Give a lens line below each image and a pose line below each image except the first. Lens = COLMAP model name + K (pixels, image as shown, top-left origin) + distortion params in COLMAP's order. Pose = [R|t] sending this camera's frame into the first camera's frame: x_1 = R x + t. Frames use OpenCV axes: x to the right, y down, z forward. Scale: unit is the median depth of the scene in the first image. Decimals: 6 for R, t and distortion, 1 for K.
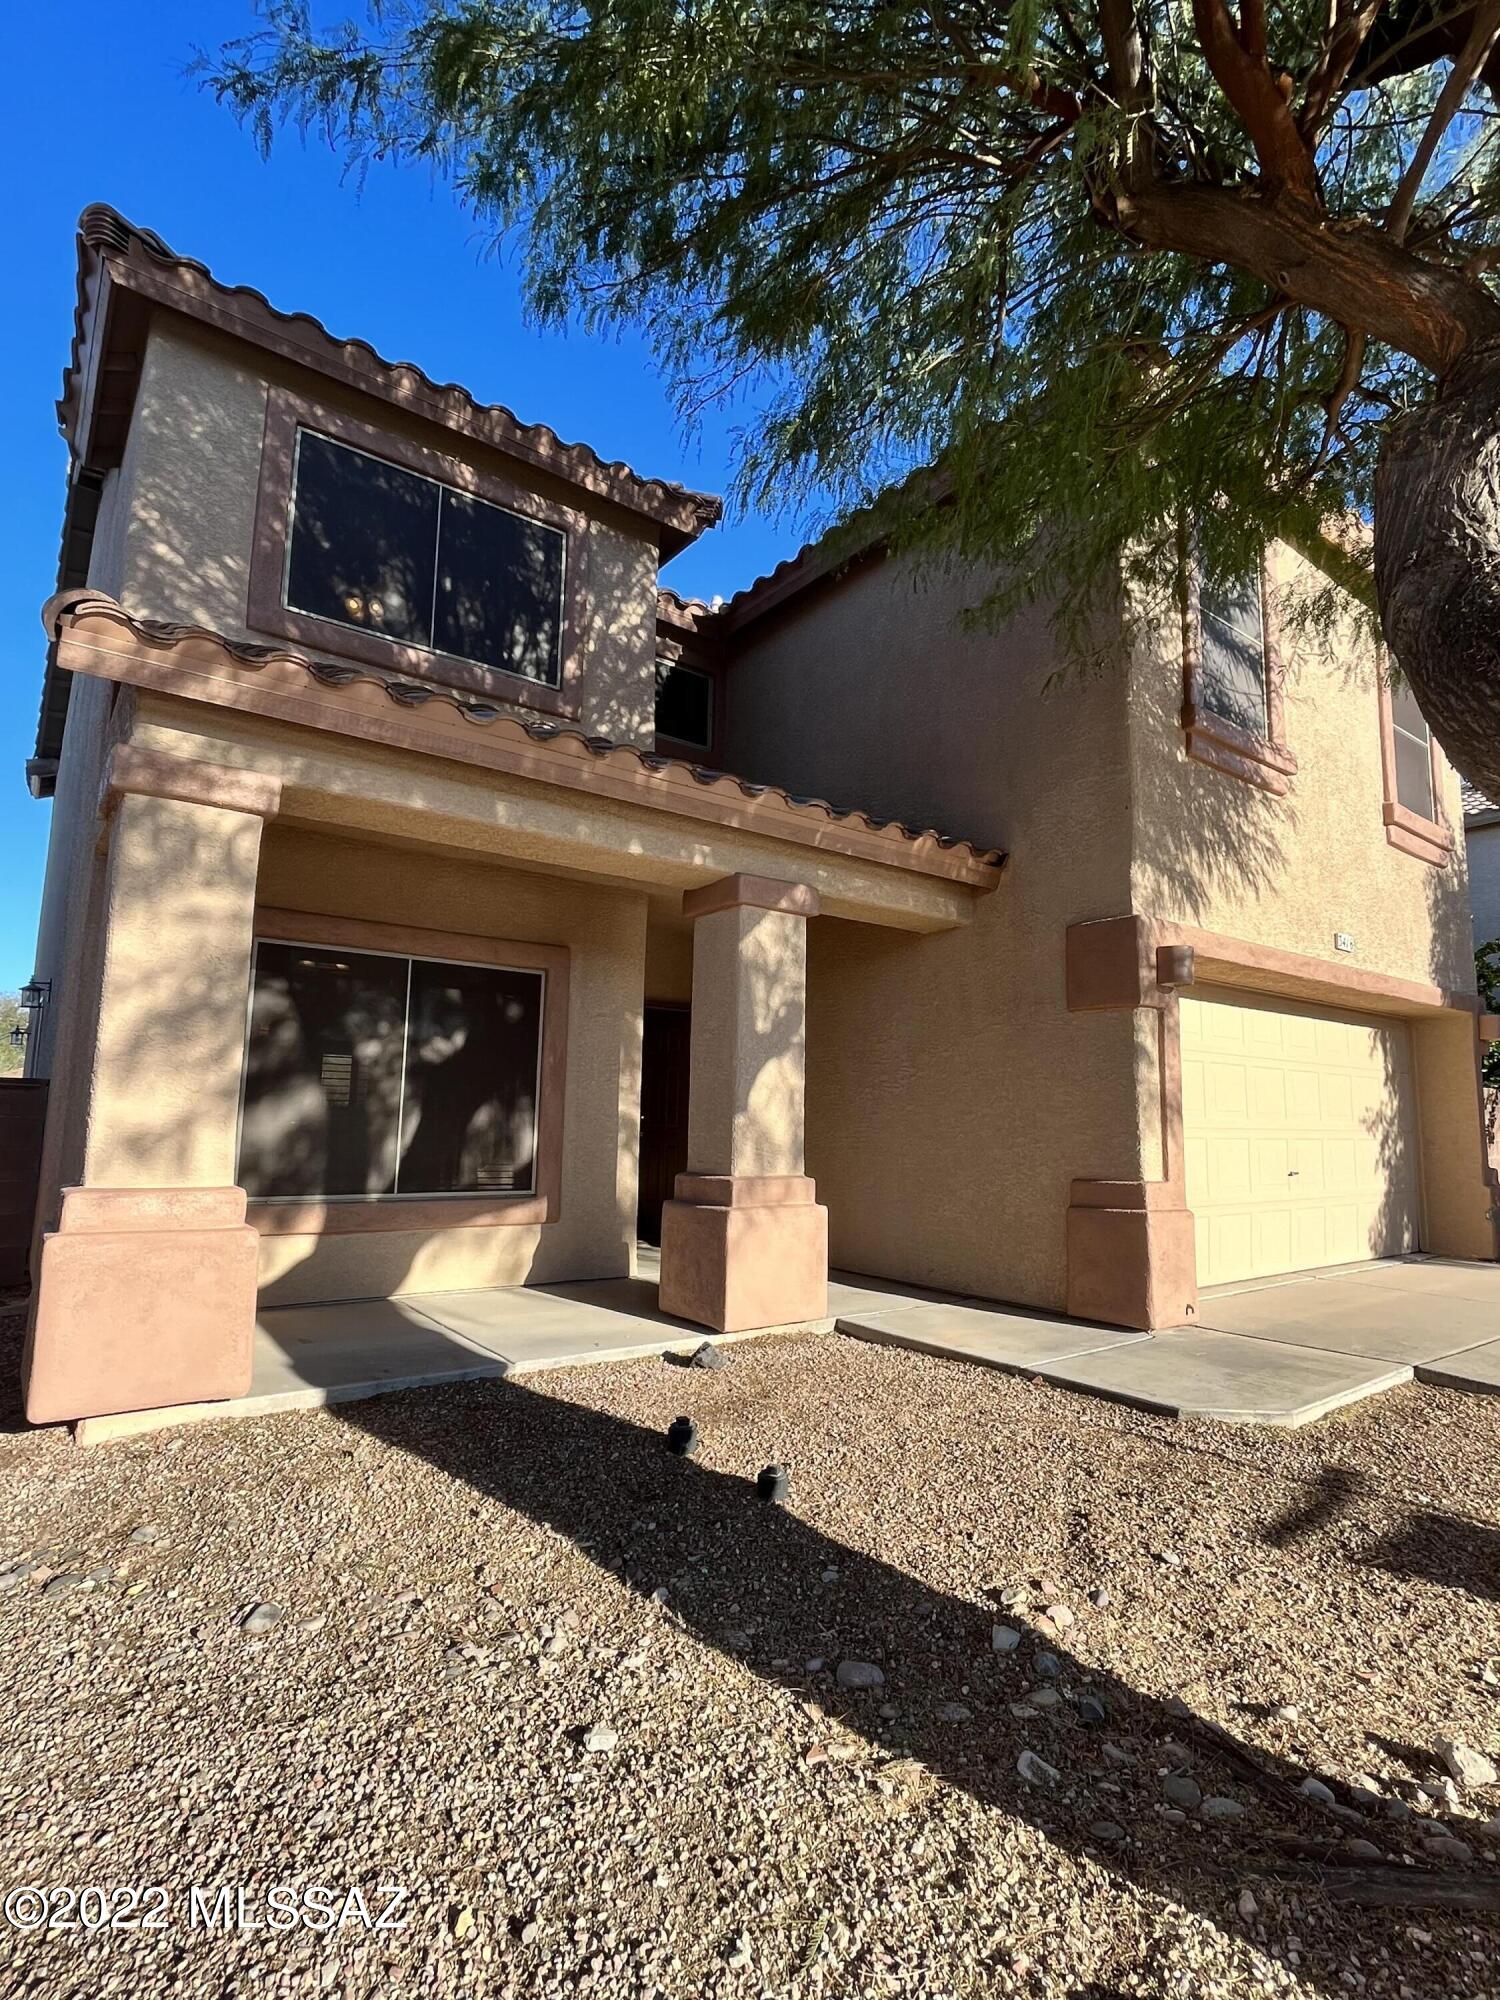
lens RADIAL K [[984.7, 0, 752.0], [0, 984.7, 997.2], [0, 0, 1]] dist [-0.001577, -0.000169]
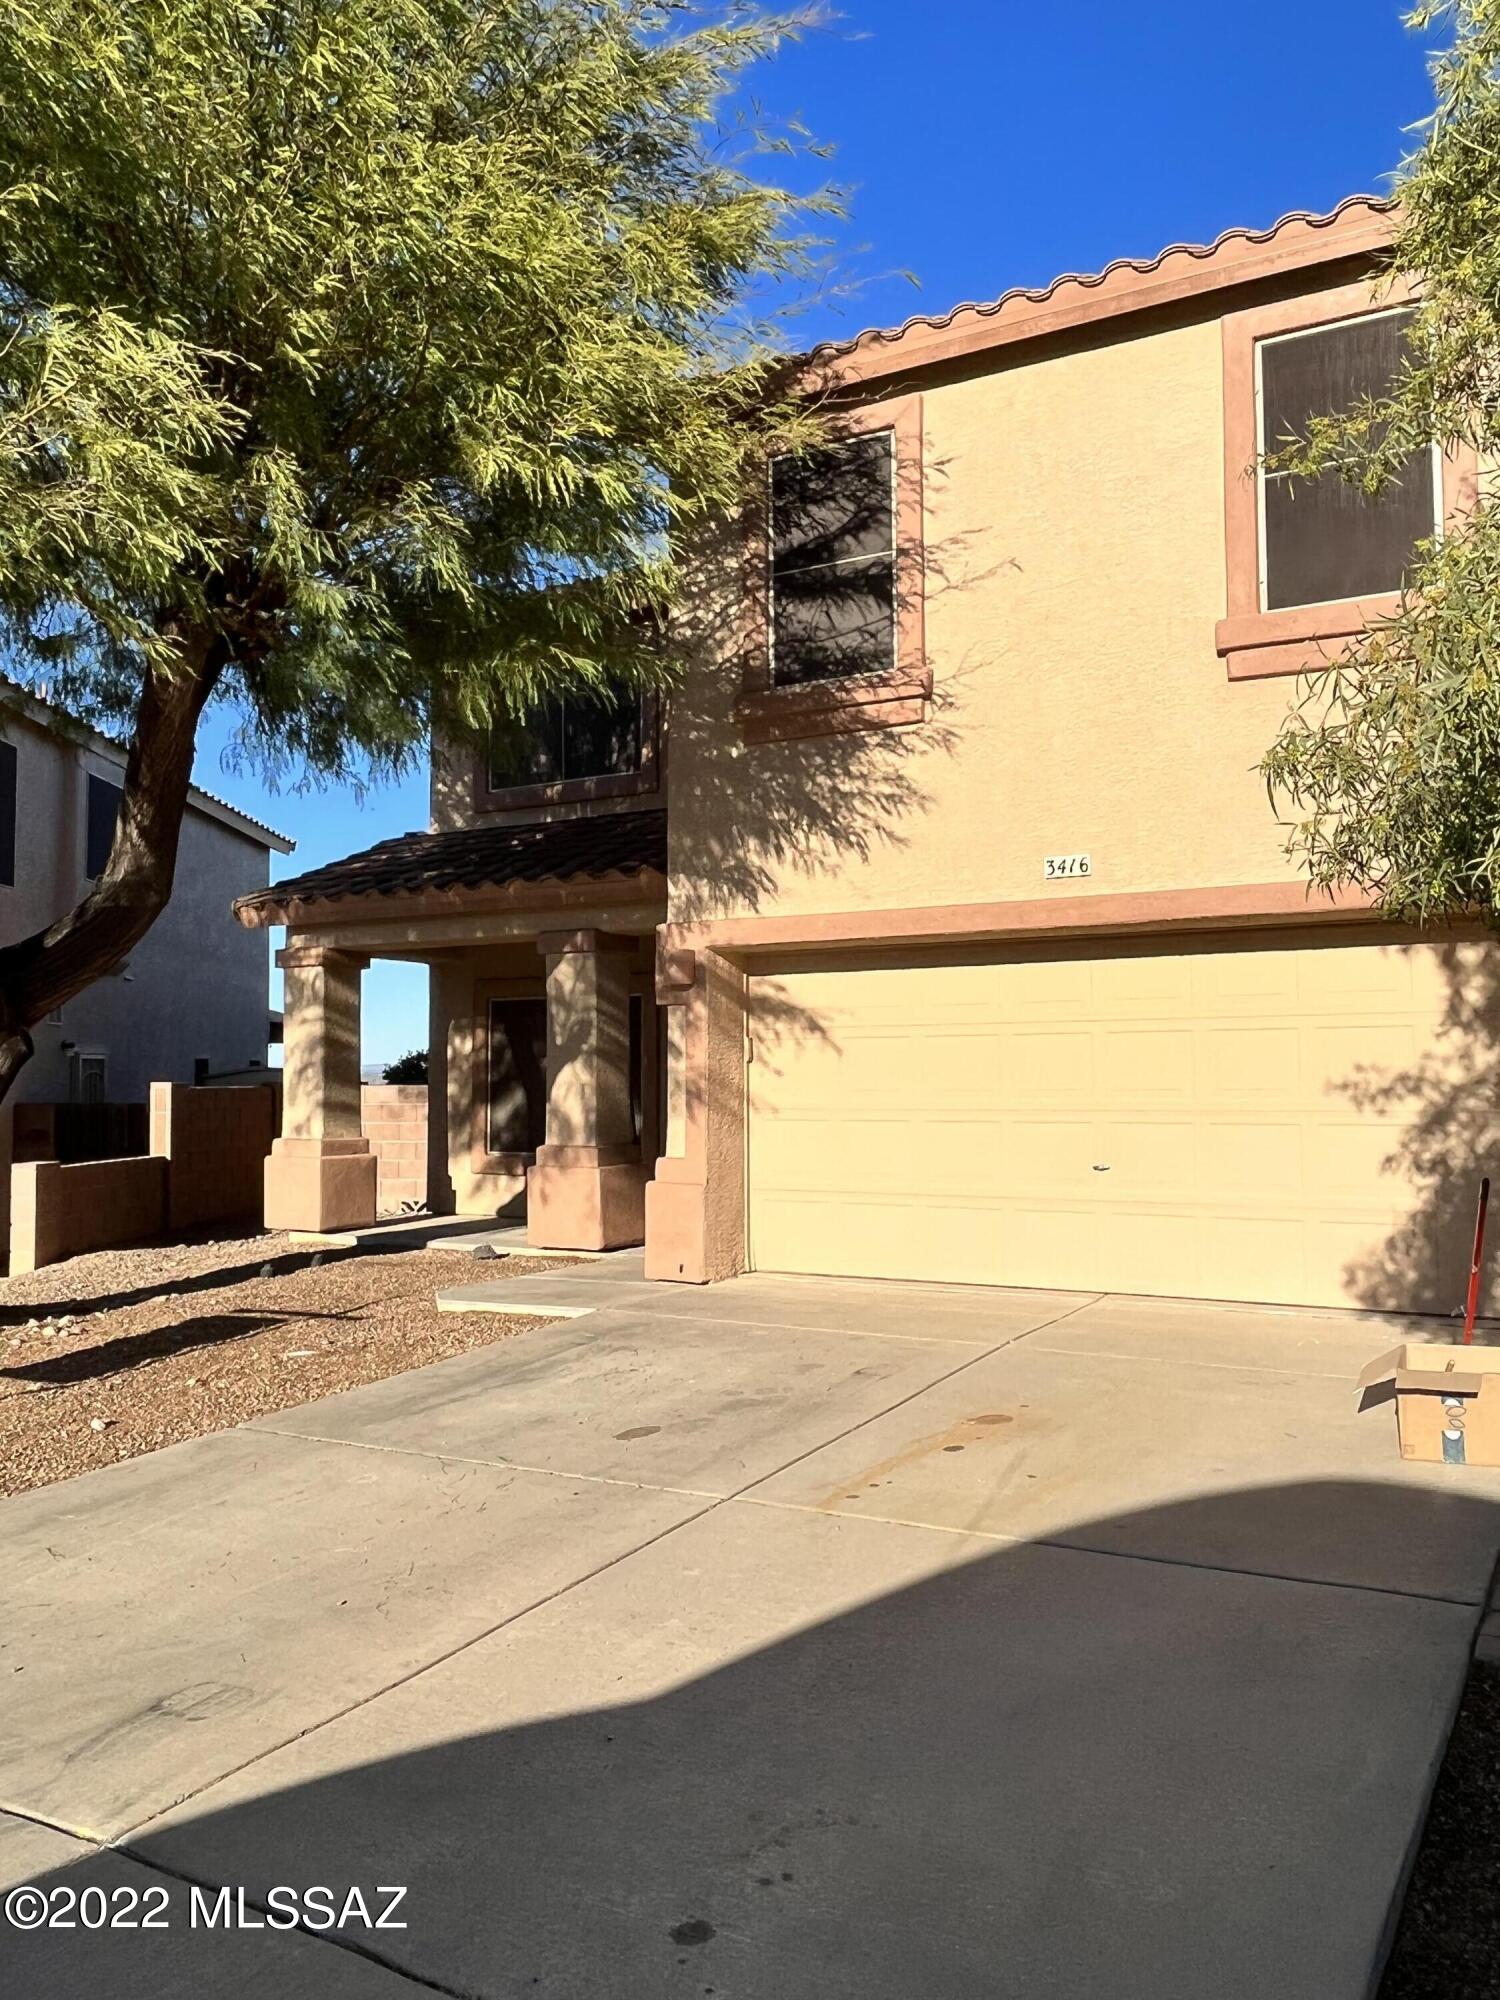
lens RADIAL K [[1514.1, 0, 750.1], [0, 1514.1, 1001.0], [0, 0, 1]] dist [0.001882, -0.006721]
pose [[0.377462, -0.068389, -0.923496, 2.020502], [0.126769, 0.991696, -0.021625, 0.052040], [0.917307, -0.108909, 0.382997, 0.412376]]
